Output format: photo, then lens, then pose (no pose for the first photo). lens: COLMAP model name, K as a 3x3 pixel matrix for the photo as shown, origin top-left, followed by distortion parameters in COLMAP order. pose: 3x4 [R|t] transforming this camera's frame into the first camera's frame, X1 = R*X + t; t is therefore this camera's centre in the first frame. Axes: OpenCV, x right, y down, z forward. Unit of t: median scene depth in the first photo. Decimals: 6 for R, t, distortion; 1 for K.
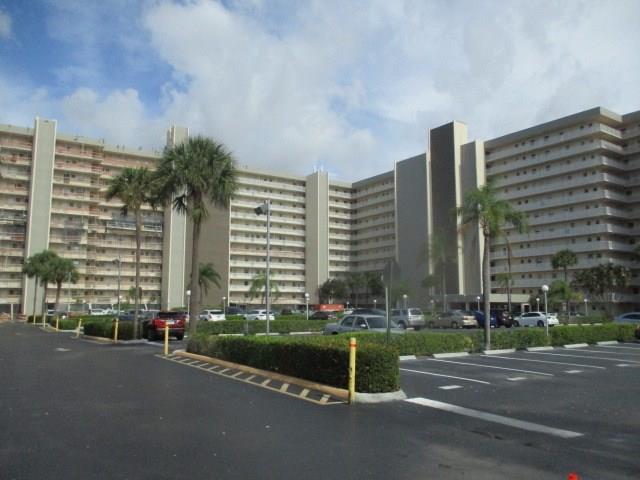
lens RADIAL K [[549.4, 0, 320.0], [0, 549.4, 240.0], [0, 0, 1]] dist [-0.016693, -0.004852]
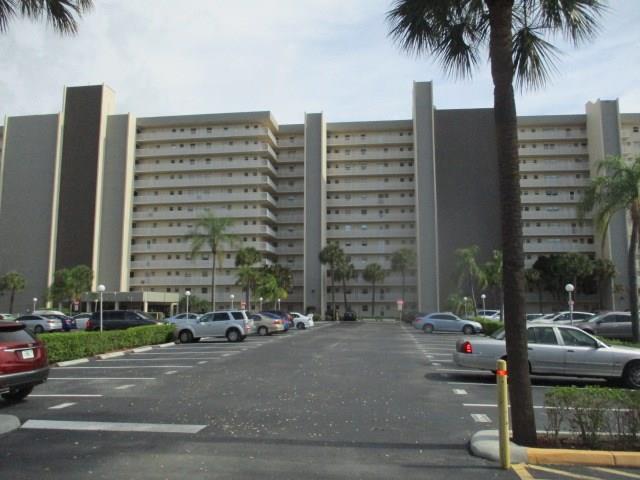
lens RADIAL K [[549.4, 0, 320.0], [0, 549.4, 240.0], [0, 0, 1]] dist [-0.016693, -0.004852]
pose [[0.650813, 0.080590, 0.754949, -0.162098], [-0.082595, 0.995964, -0.035117, 0.022439], [-0.754732, -0.039501, 0.654843, 0.213365]]
